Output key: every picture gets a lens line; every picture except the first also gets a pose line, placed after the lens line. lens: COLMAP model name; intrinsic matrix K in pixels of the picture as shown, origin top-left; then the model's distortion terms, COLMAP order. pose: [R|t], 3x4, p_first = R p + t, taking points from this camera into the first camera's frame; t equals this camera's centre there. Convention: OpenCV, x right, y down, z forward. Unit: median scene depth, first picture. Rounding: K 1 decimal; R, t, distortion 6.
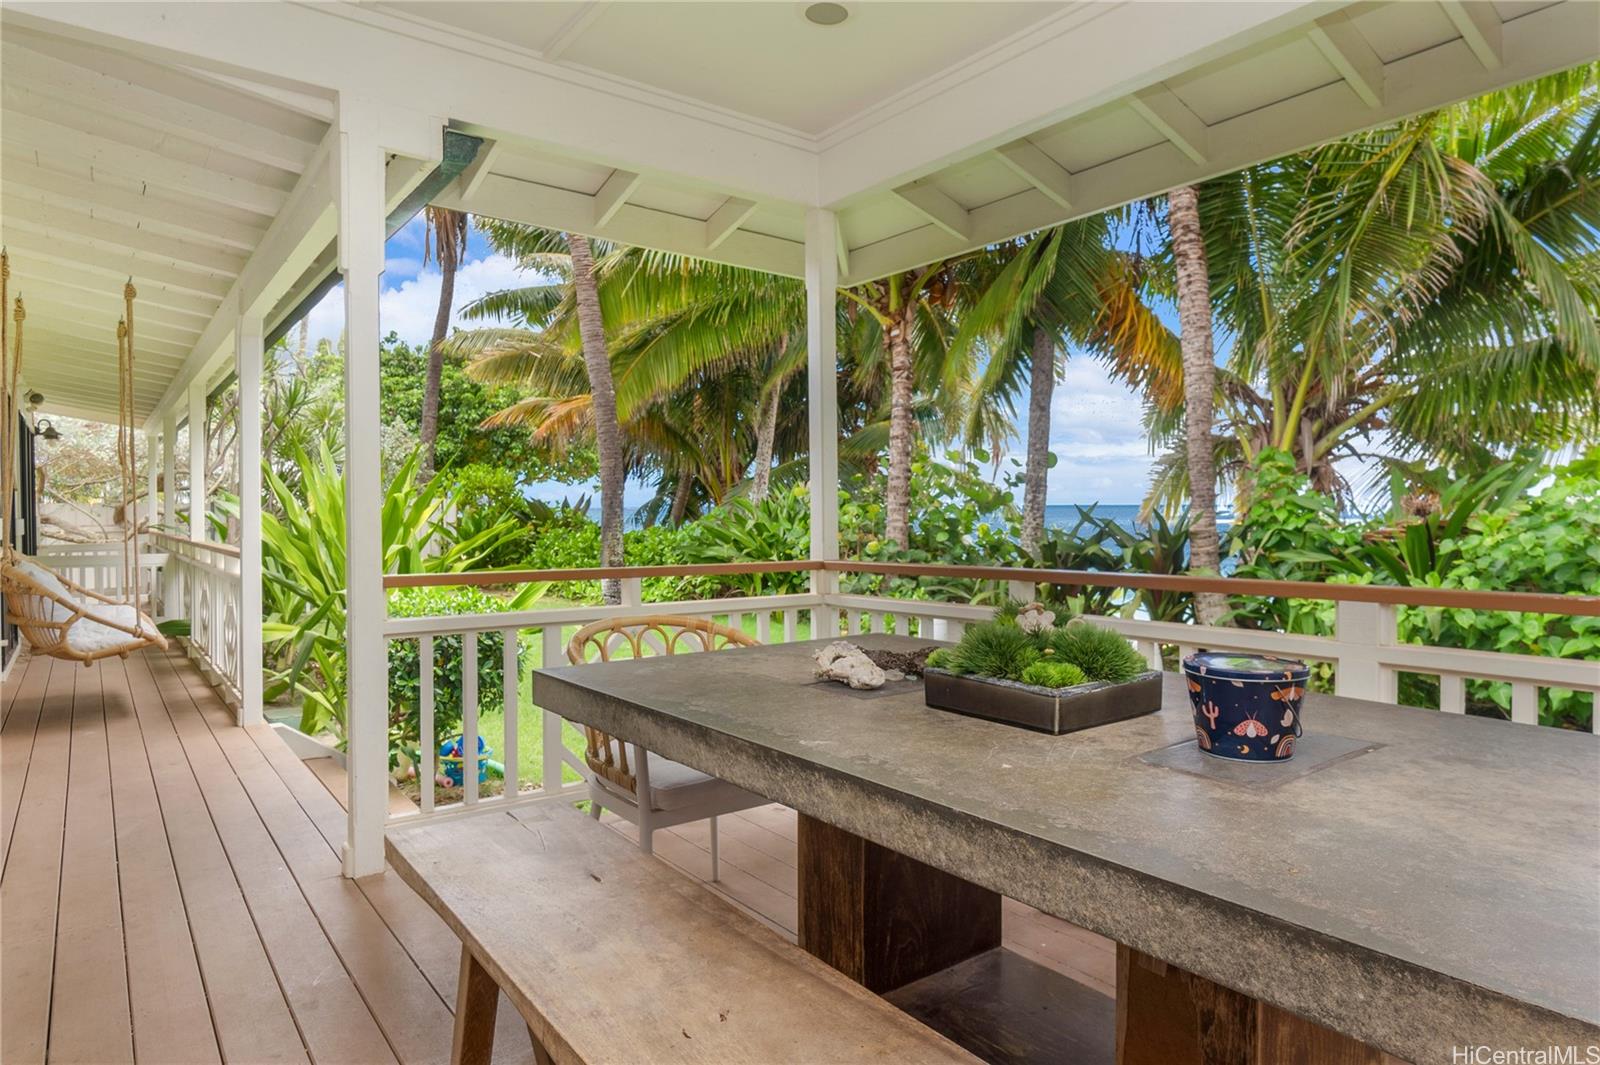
lens RADIAL K [[934.5, 0, 800.0], [0, 934.5, 532.5], [0, 0, 1]] dist [-0.002016, 0.001161]
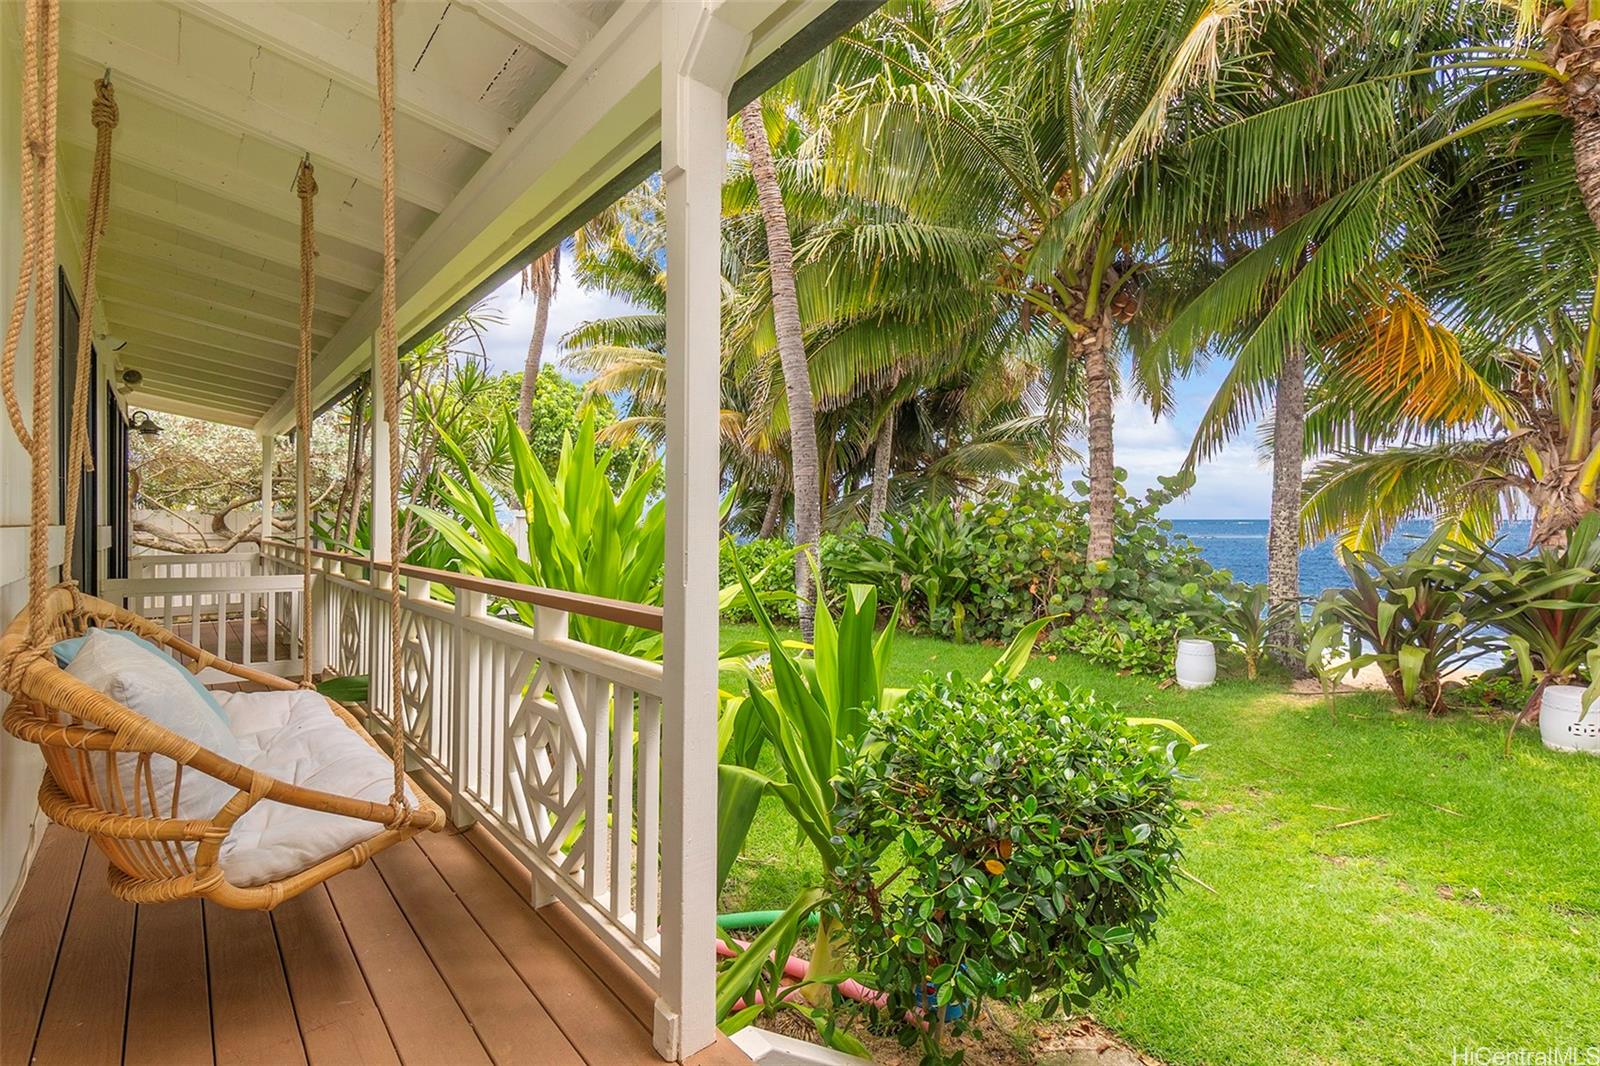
lens RADIAL K [[714.5, 0, 800.0], [0, 714.5, 533.0], [0, 0, 1]] dist [0.000154, -0.000497]
pose [[0.997494, 0.010093, 0.070022, -0.243722], [-0.009216, 0.999875, -0.012831, -0.005419], [-0.070143, 0.012153, 0.997463, 0.296578]]
